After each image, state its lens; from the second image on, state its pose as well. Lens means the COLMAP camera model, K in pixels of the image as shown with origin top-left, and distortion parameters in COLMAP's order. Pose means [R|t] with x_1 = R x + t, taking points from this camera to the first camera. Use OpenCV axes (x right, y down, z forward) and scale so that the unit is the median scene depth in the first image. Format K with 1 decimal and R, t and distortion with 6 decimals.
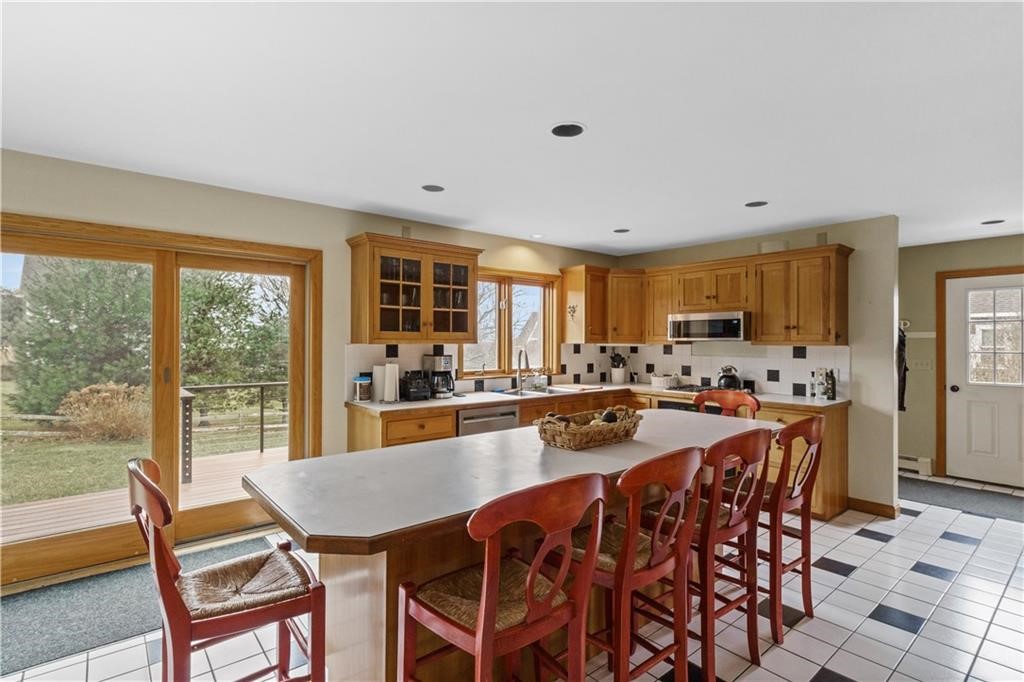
lens RADIAL K [[495.1, 0, 515.3], [0, 495.1, 329.5], [0, 0, 1]] dist [-0.000938, 0.000141]
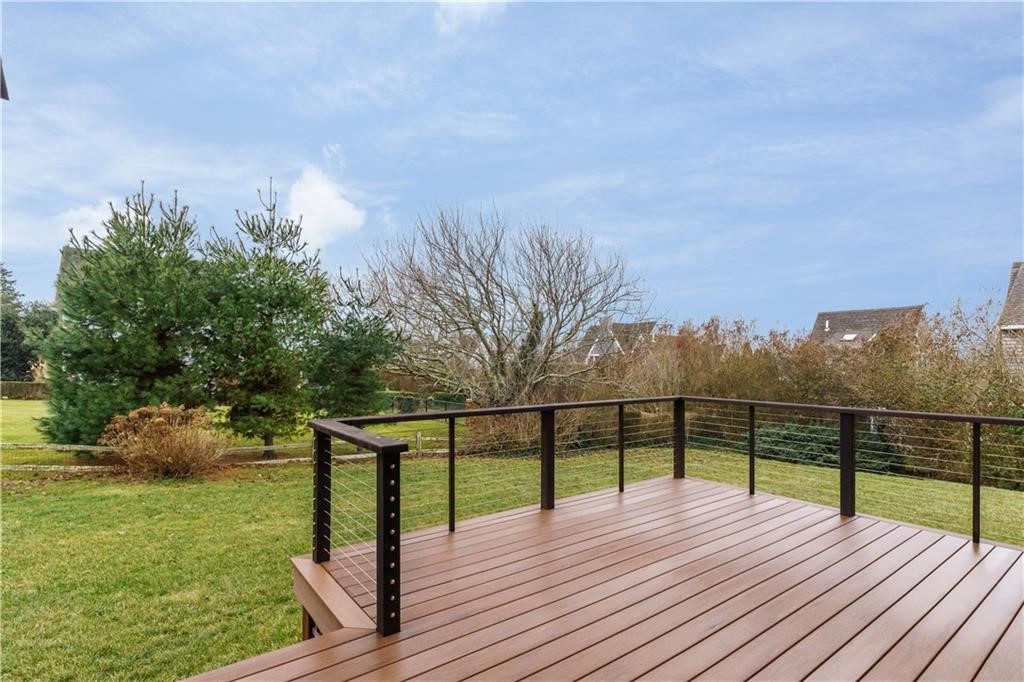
lens RADIAL K [[495.1, 0, 510.4], [0, 495.1, 349.1], [0, 0, 1]] dist [-0.000938, 0.000141]
pose [[0.999004, -0.002476, -0.044556, -0.227860], [0.002544, 0.999996, 0.001476, 0.019533], [0.044552, -0.001588, 0.999006, 0.233895]]
